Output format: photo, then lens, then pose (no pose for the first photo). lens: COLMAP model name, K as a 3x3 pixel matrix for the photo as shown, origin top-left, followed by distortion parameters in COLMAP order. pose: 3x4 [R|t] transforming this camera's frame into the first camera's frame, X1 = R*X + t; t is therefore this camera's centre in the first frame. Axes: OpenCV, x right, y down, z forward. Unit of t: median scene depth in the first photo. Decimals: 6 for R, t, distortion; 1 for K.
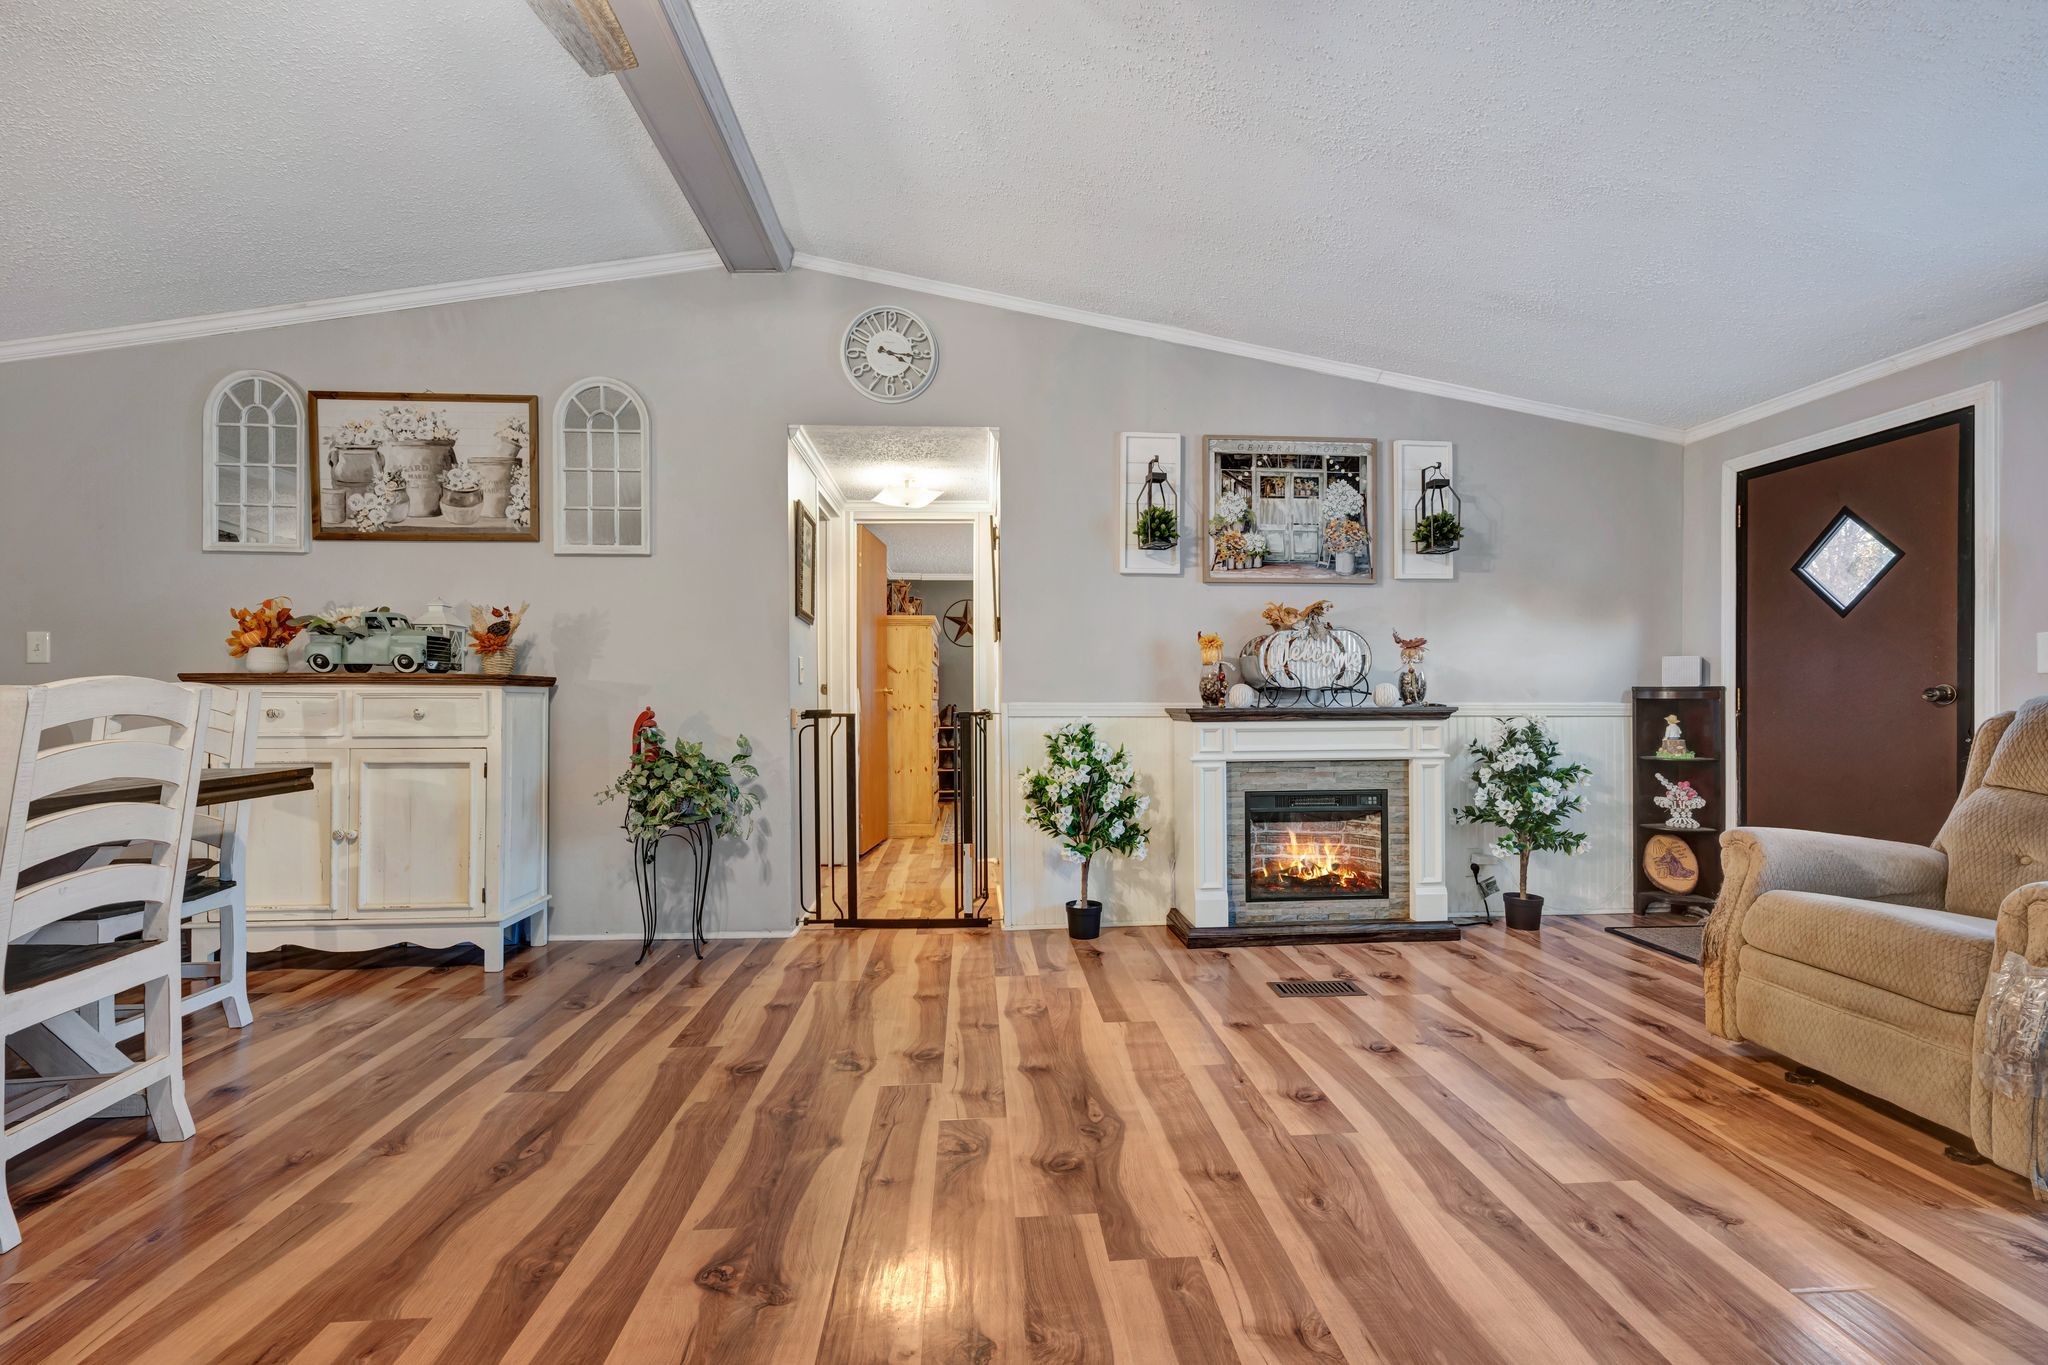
lens RADIAL K [[852.2, 0, 1031.9], [0, 852.2, 698.3], [0, 0, 1]] dist [0.000079, 0.000116]
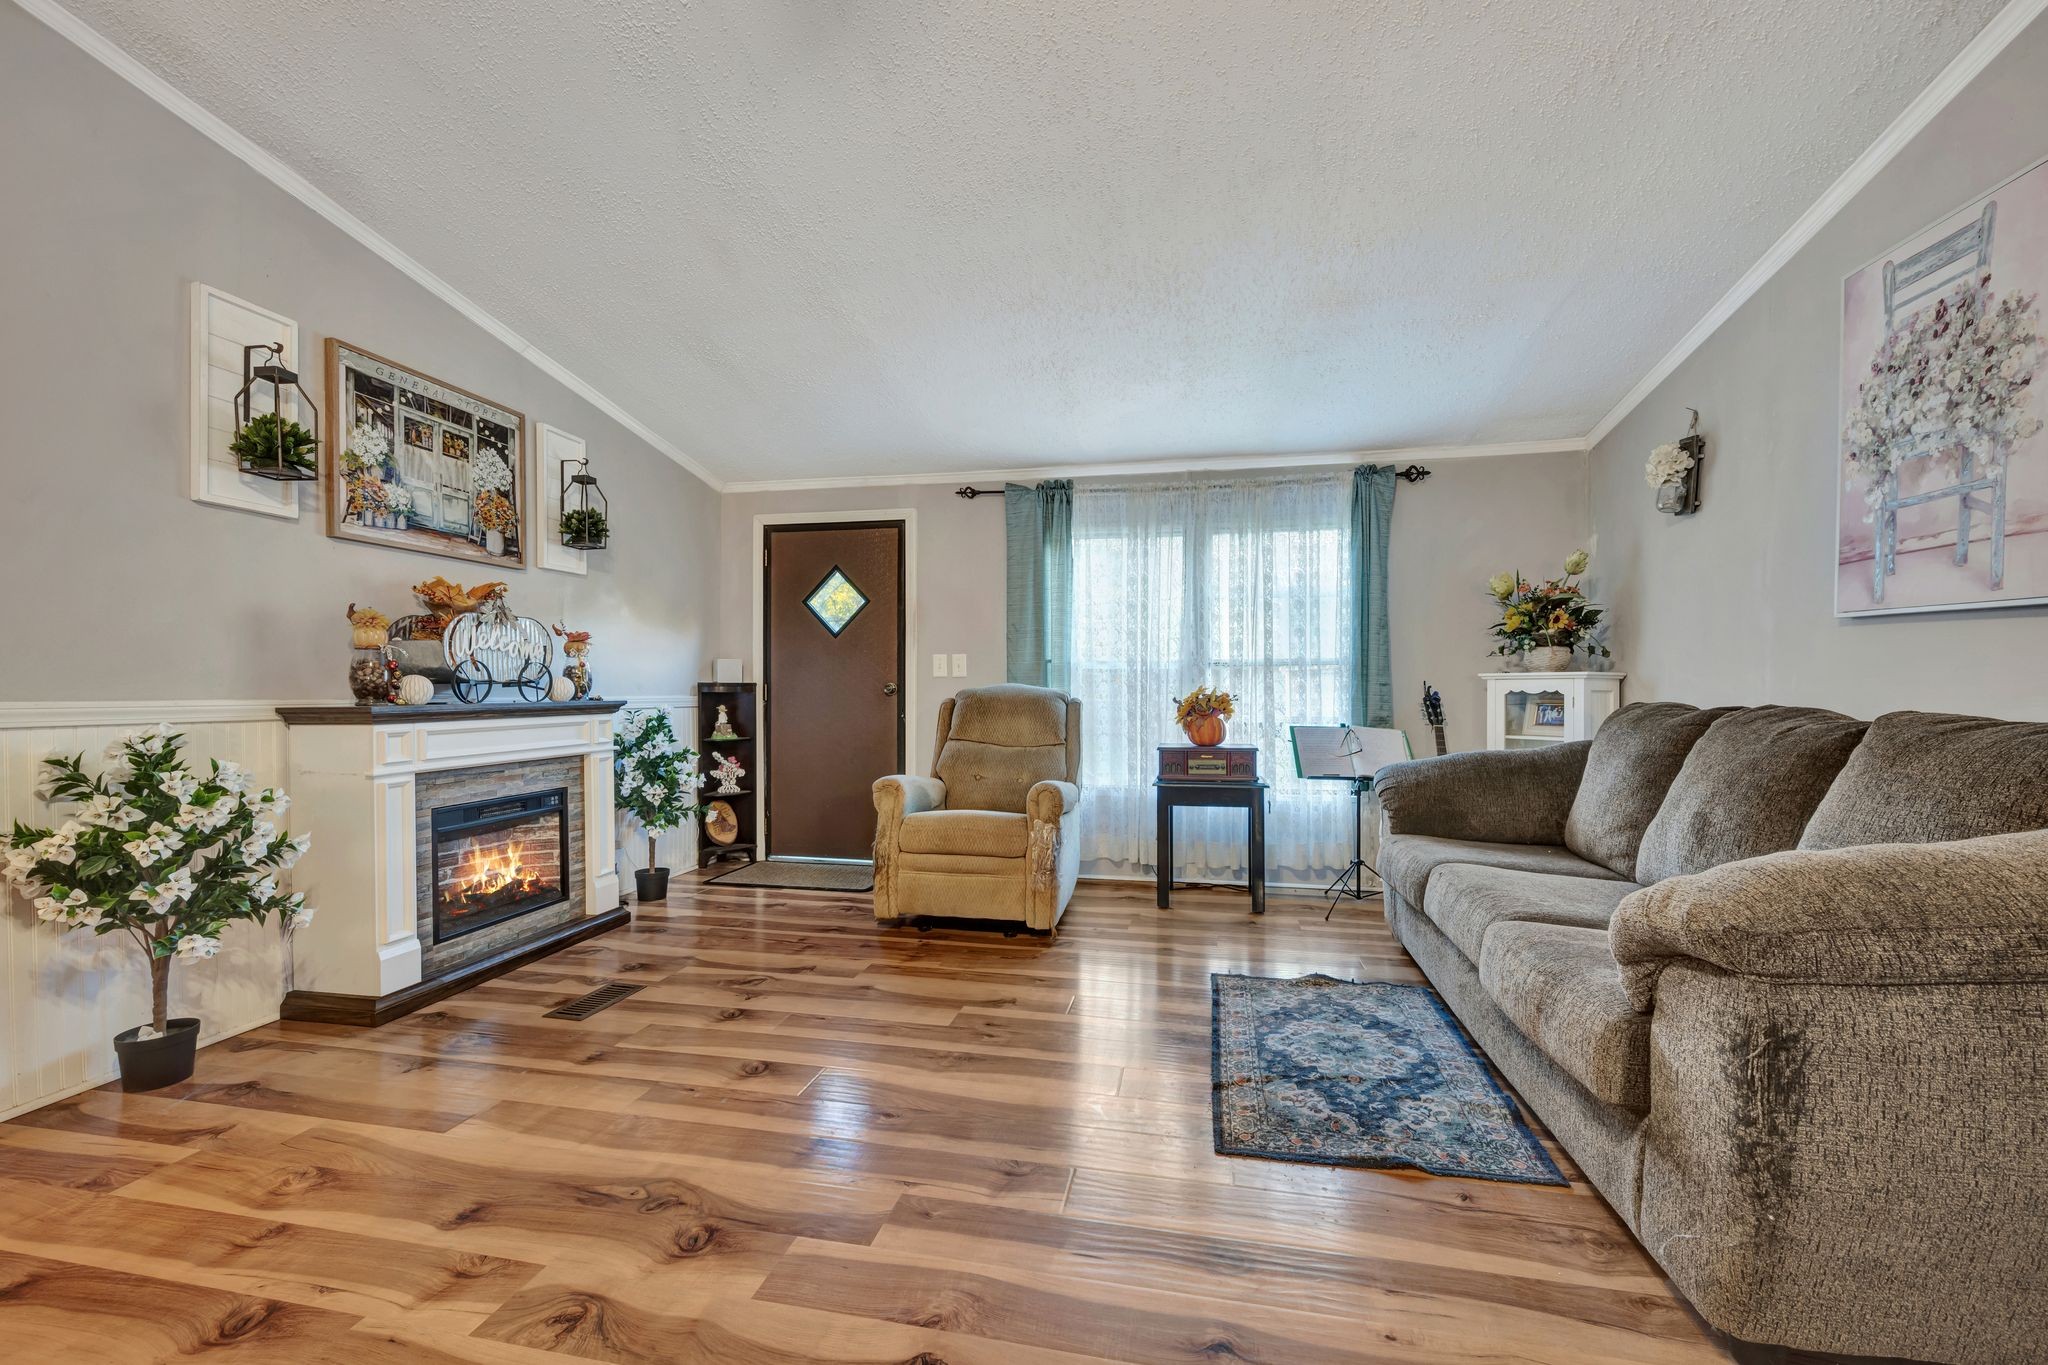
lens RADIAL K [[842.0, 0, 1027.6], [0, 842.0, 689.9], [0, 0, 1]] dist [0.000302, -0.000206]
pose [[0.281265, -0.000580, 0.959630, -0.344556], [0.006107, 0.999981, -0.001186, 0.001555], [-0.959611, 0.006194, 0.281263, 0.226776]]
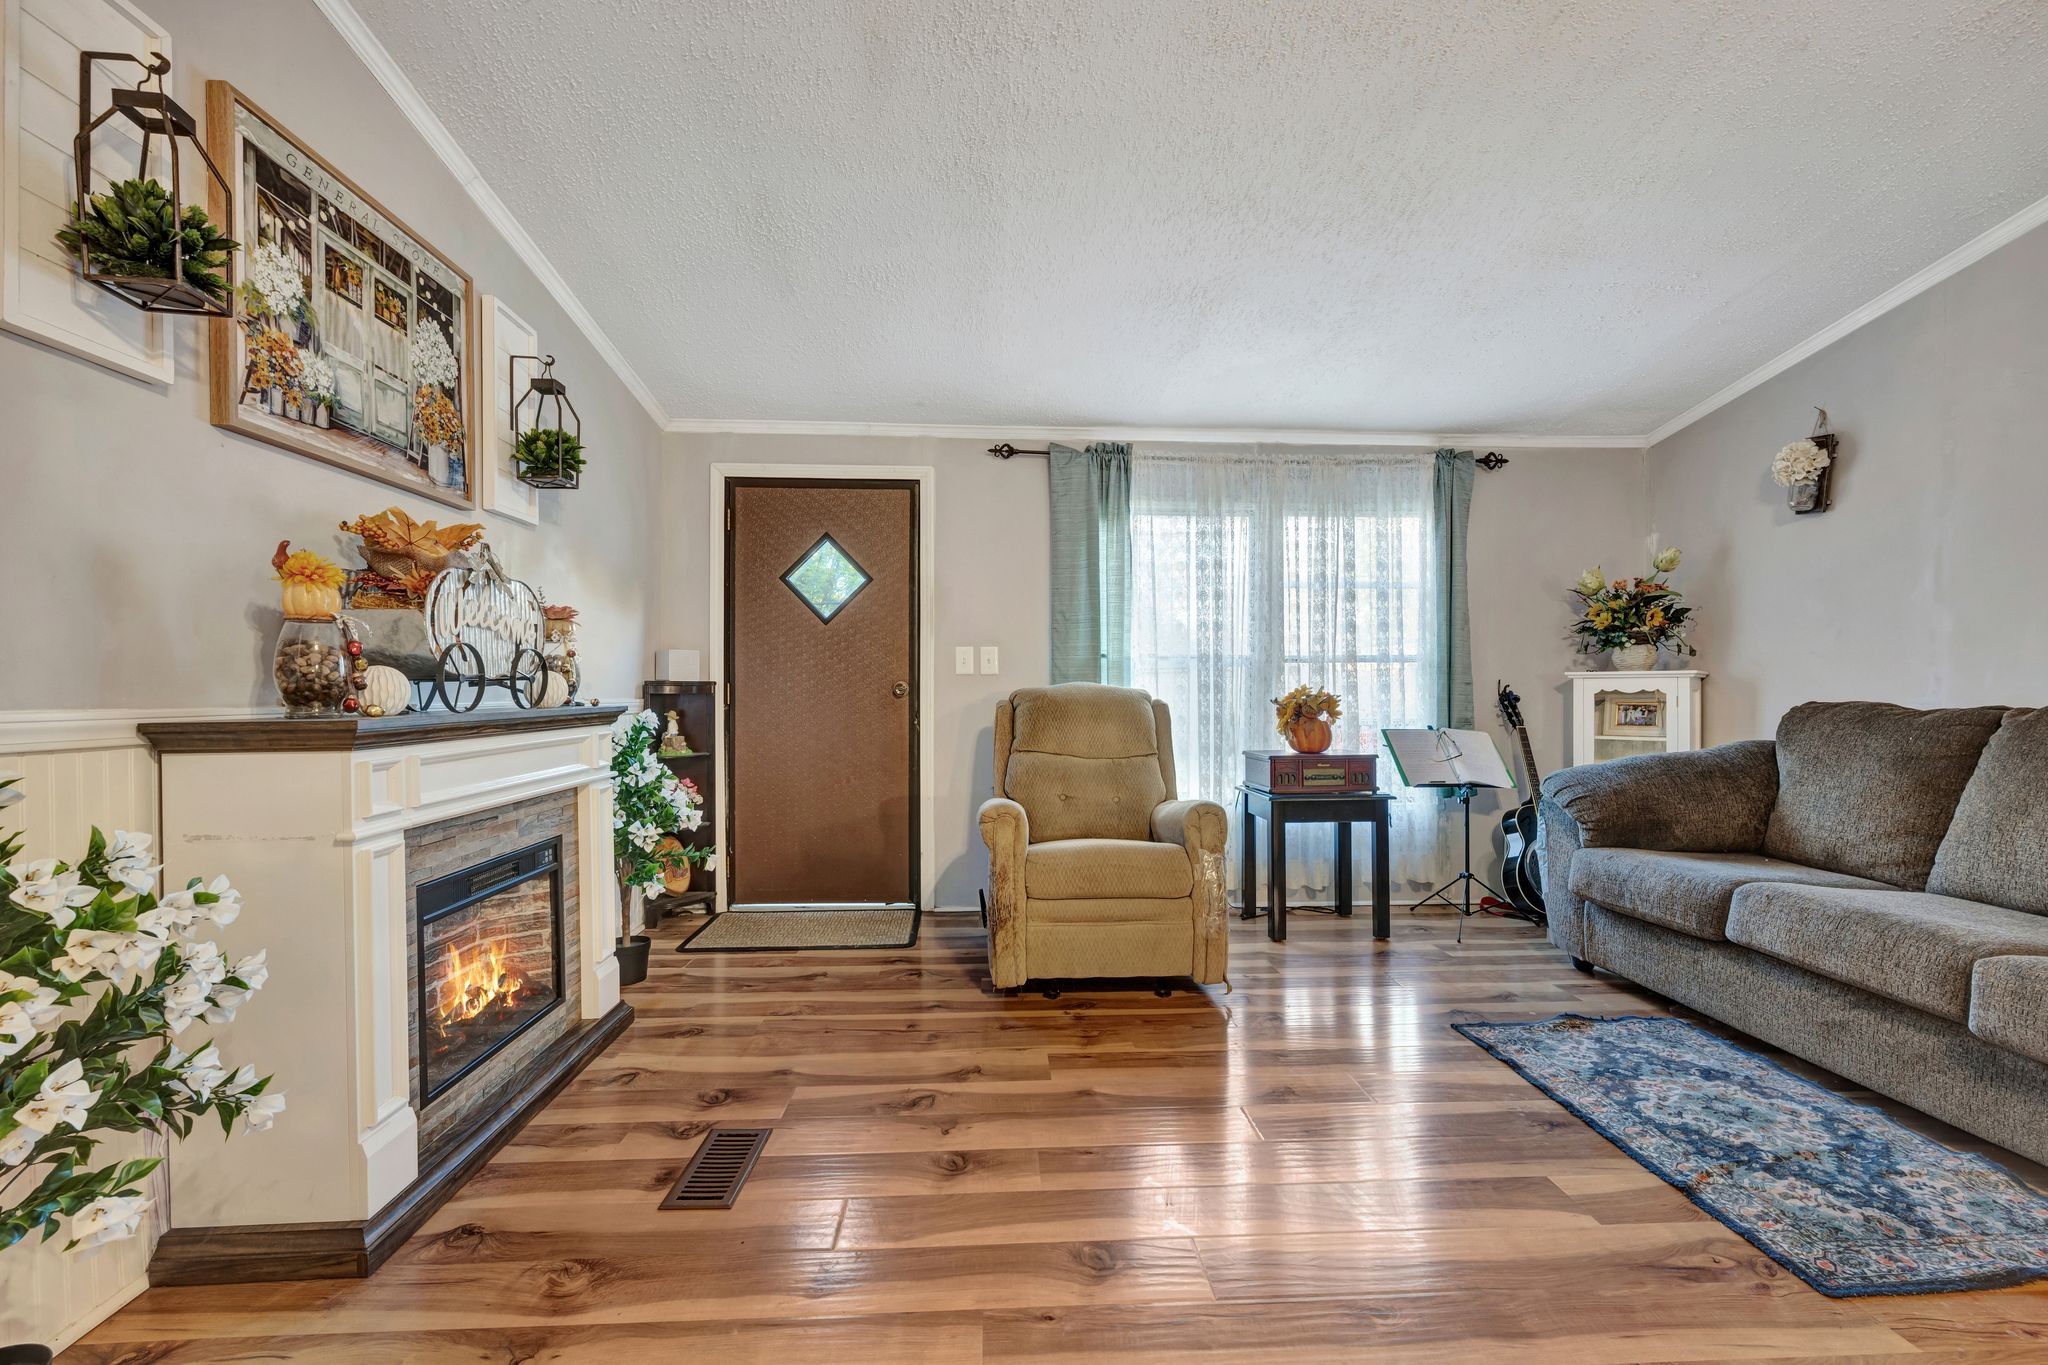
lens RADIAL K [[870.3, 0, 1026.4], [0, 870.3, 689.9], [0, 0, 1]] dist [-0.001379, 0.000395]
pose [[0.025072, -0.000115, 0.999686, -0.233333], [0.007928, 0.999969, -0.000084, -0.000384], [-0.999654, 0.007928, 0.025072, 0.616339]]
